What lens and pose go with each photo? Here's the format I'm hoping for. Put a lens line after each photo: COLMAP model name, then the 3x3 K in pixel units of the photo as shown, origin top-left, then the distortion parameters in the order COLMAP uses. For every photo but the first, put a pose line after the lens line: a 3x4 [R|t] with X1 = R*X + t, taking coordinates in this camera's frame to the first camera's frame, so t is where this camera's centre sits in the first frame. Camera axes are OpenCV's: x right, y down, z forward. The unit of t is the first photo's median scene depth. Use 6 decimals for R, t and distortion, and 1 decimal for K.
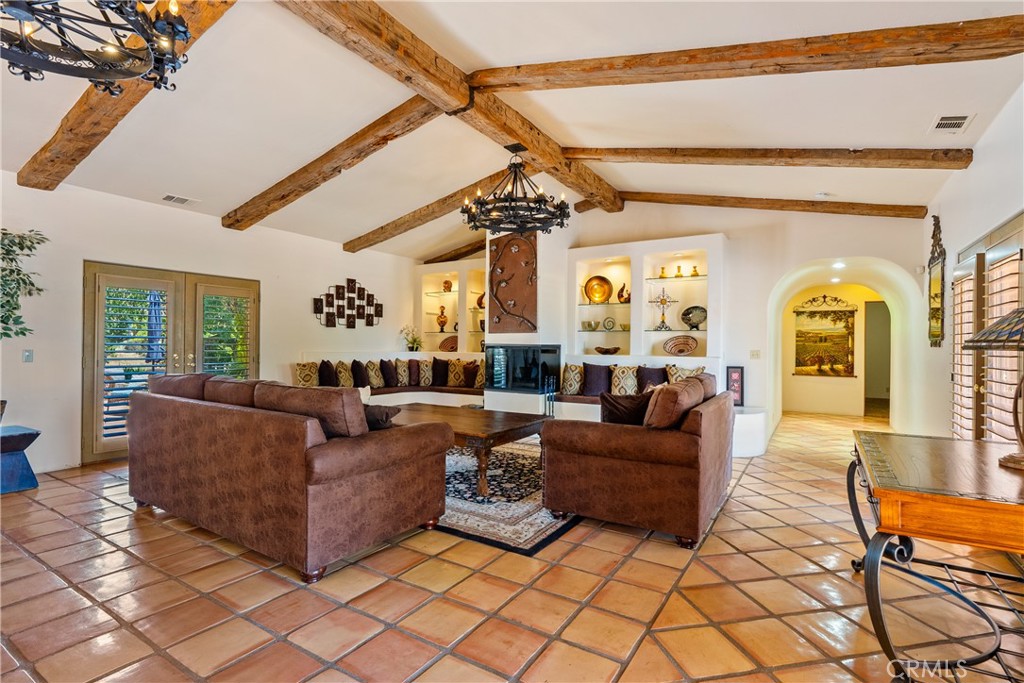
lens RADIAL K [[490.3, 0, 517.0], [0, 490.3, 343.0], [0, 0, 1]] dist [-0.002626, 0.000344]
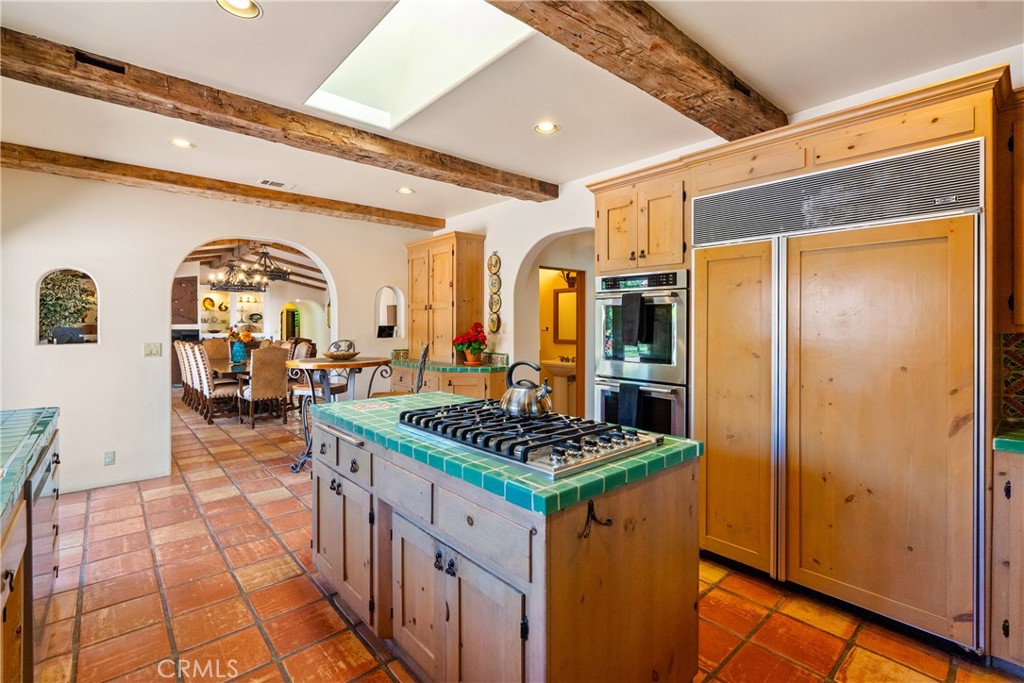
lens RADIAL K [[469.3, 0, 517.1], [0, 469.3, 323.9], [0, 0, 1]] dist [-0.006959, 0.002514]
pose [[0.285359, -0.005842, 0.958403, -1.428965], [-0.001595, 0.999977, 0.006571, -0.034610], [-0.958419, -0.003404, 0.285343, -0.911851]]
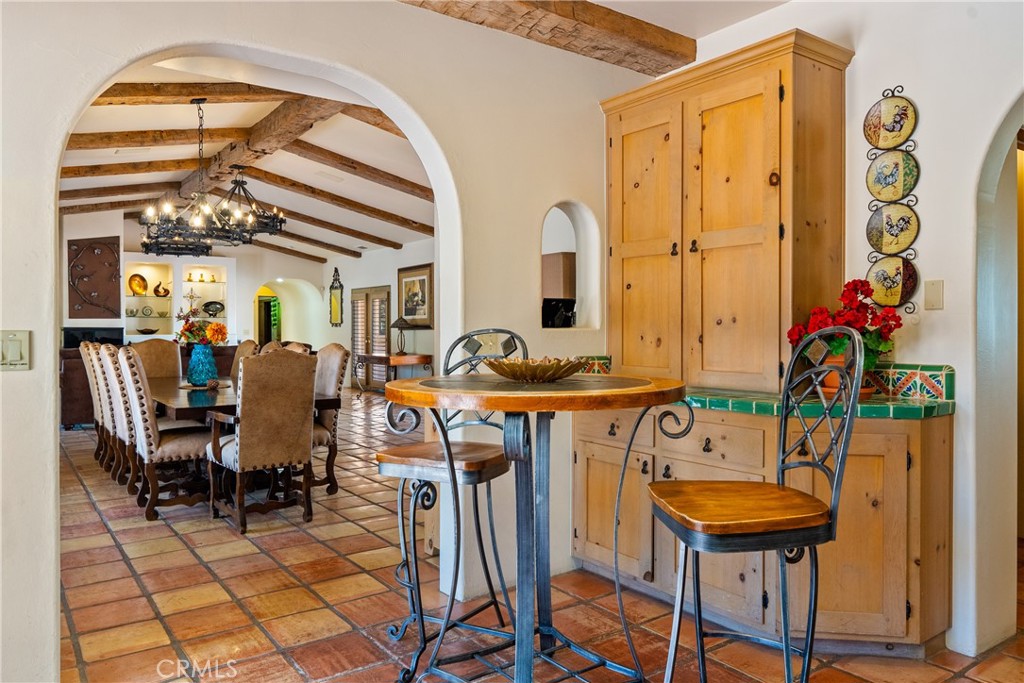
lens RADIAL K [[719.1, 0, 512.8], [0, 719.1, 330.5], [0, 0, 1]] dist [0.007192, -0.002832]
pose [[0.377564, -0.011722, 0.925909, -1.205107], [0.001316, 0.999926, 0.012123, -0.009494], [-0.925983, -0.003359, 0.377551, -0.628290]]
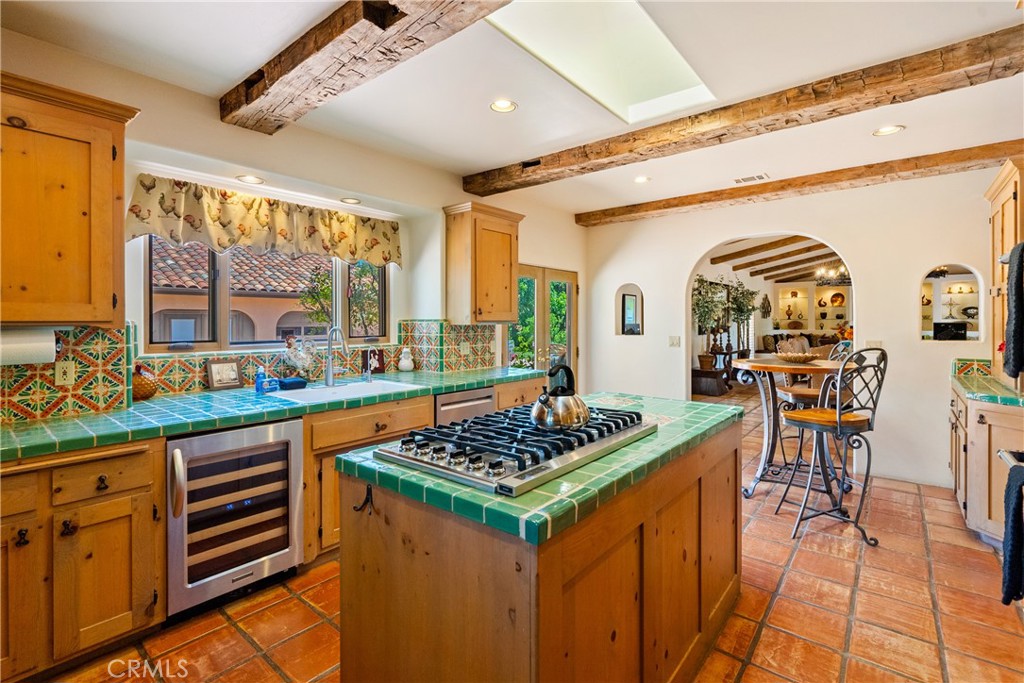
lens RADIAL K [[469.3, 0, 507.8], [0, 469.3, 322.6], [0, 0, 1]] dist [-0.006959, 0.002514]
pose [[0.990656, -0.009295, -0.136066, -1.156239], [0.010048, 0.999938, 0.004850, -0.033801], [0.136013, -0.006172, 0.990688, -1.078277]]
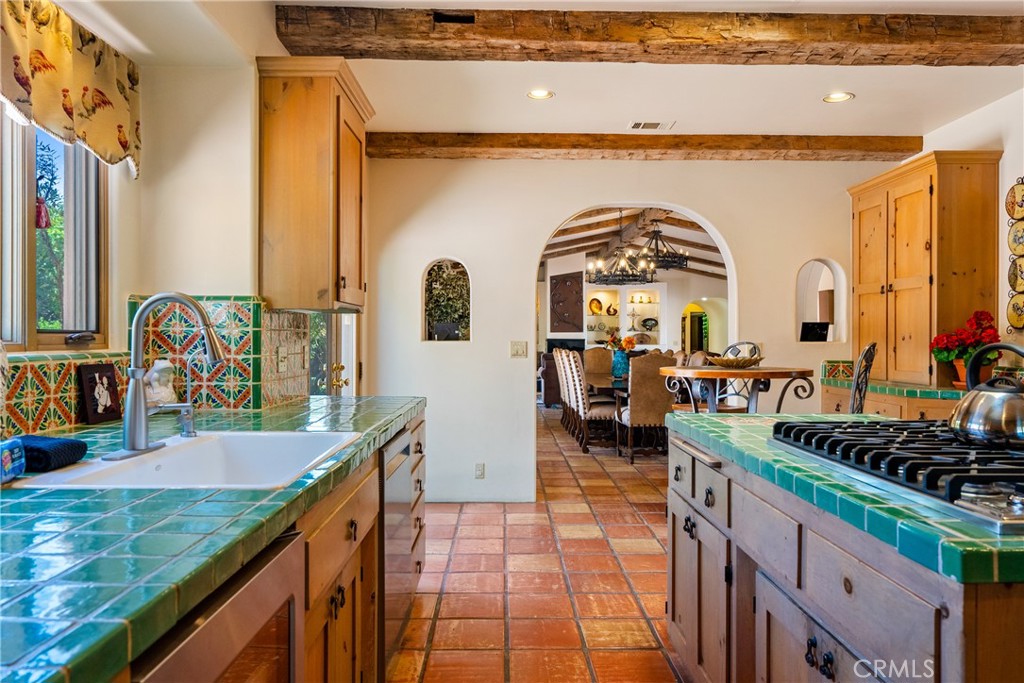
lens RADIAL K [[722.5, 0, 509.6], [0, 722.5, 338.0], [0, 0, 1]] dist [-0.003039, 0.000350]
pose [[0.842971, -0.004365, 0.537942, -1.415861], [0.001514, 0.999982, 0.005743, -0.013962], [-0.537957, -0.004027, 0.842963, -0.944849]]
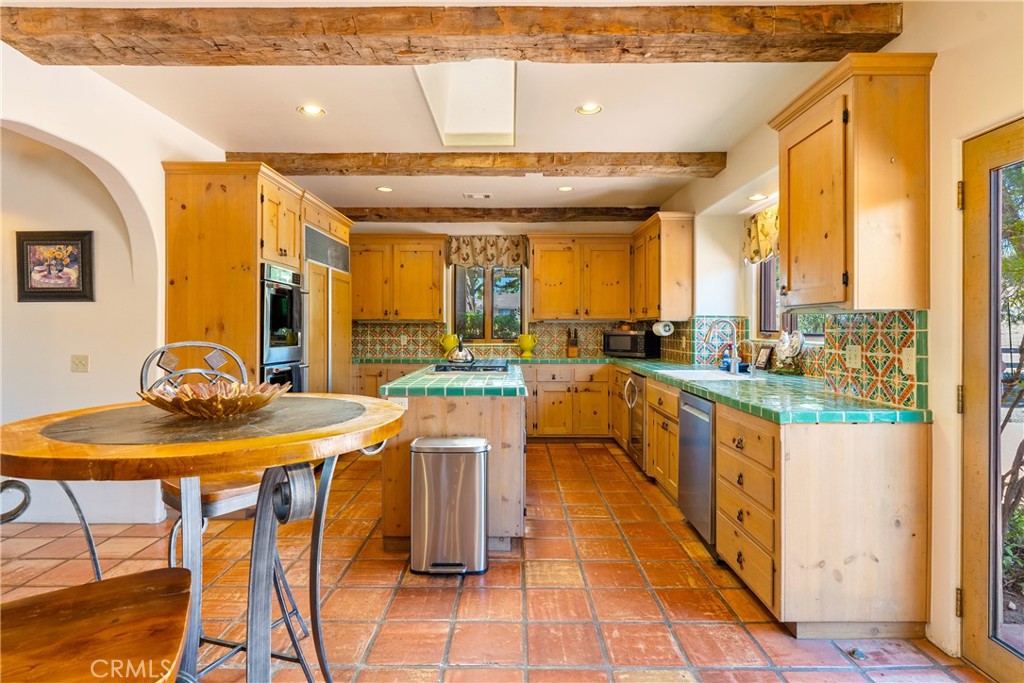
lens RADIAL K [[544.1, 0, 515.6], [0, 544.1, 347.3], [0, 0, 1]] dist [-0.018703, 0.000139]
pose [[-0.846196, -0.012168, -0.532733, -0.894698], [-0.008347, 0.999919, -0.009581, -0.000492], [0.532807, -0.003660, -0.846229, -0.295493]]
